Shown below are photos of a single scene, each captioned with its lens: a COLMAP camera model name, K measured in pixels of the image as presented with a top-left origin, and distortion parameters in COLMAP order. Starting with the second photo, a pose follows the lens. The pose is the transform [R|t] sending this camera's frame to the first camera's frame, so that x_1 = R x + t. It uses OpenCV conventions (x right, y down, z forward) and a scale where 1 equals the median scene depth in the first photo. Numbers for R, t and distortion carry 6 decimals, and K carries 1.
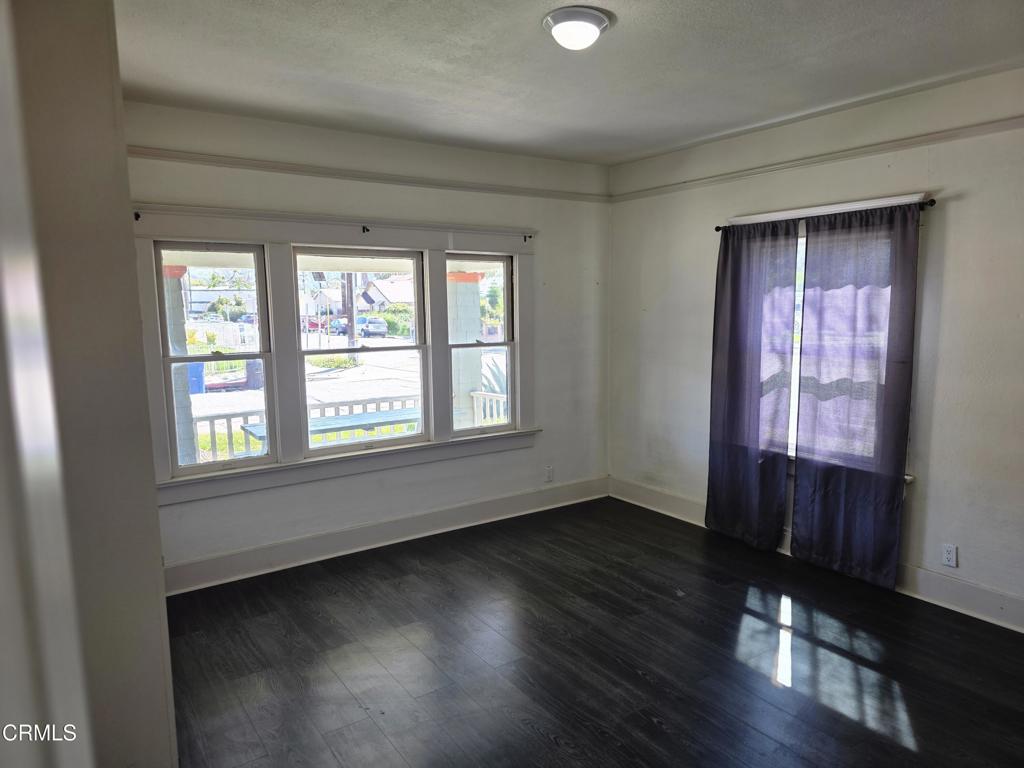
lens RADIAL K [[678.3, 0, 512.0], [0, 678.3, 384.0], [0, 0, 1]] dist [0.054074, 0.000182]
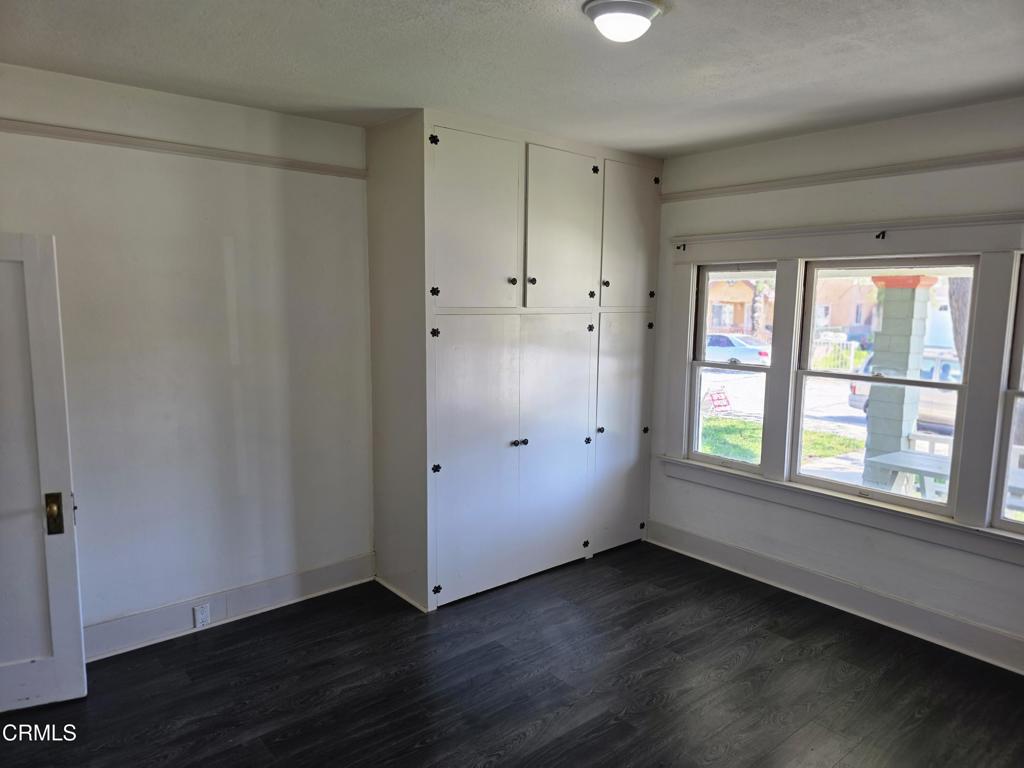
lens RADIAL K [[680.0, 0, 512.0], [0, 680.0, 384.0], [0, 0, 1]] dist [0.000607, 0.000994]
pose [[0.095253, 0.136350, -0.986071, 0.623066], [-0.136686, 0.982984, 0.122720, -0.095831], [0.986024, 0.123093, 0.112269, 0.522783]]
